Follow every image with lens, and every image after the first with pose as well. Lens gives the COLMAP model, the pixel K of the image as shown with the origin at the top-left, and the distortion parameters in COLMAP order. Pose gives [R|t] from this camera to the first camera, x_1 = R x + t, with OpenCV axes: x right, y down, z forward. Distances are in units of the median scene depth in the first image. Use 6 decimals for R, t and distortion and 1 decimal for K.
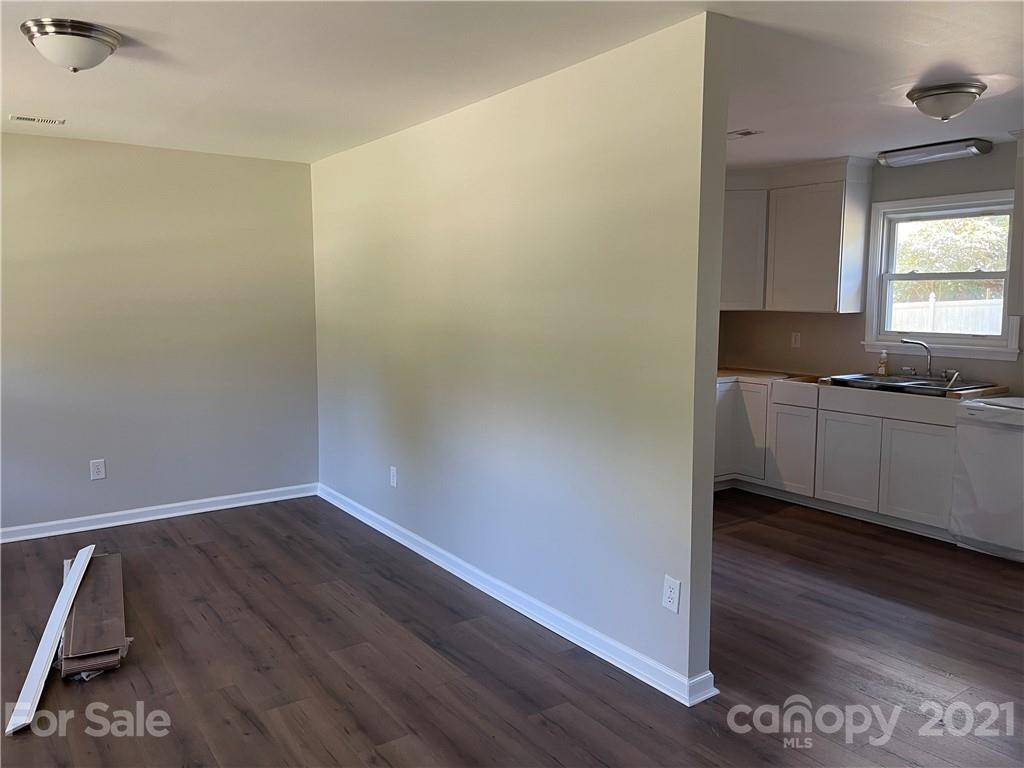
lens RADIAL K [[769.3, 0, 520.9], [0, 769.3, 346.4], [0, 0, 1]] dist [0.027358, -0.033629]
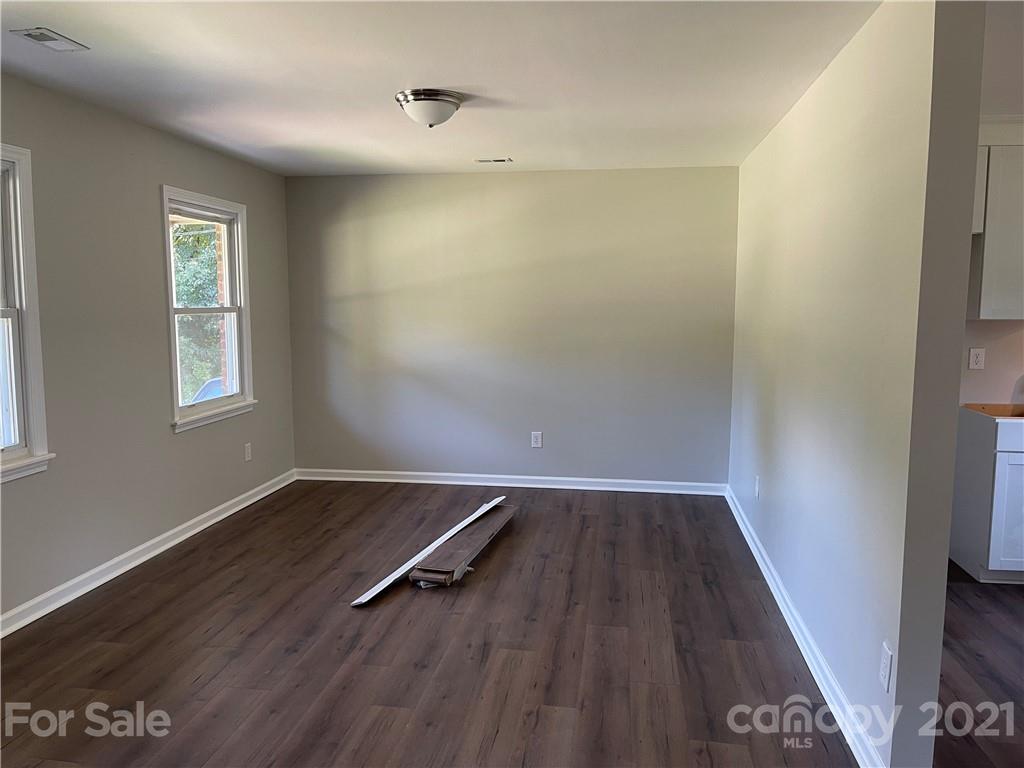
lens RADIAL K [[769.3, 0, 509.8], [0, 769.3, 383.0], [0, 0, 1]] dist [0.027358, -0.033629]
pose [[0.736830, 0.086844, -0.670477, 0.376395], [-0.054970, 0.996128, 0.068613, -0.019633], [0.673840, -0.013700, 0.738750, 0.107901]]
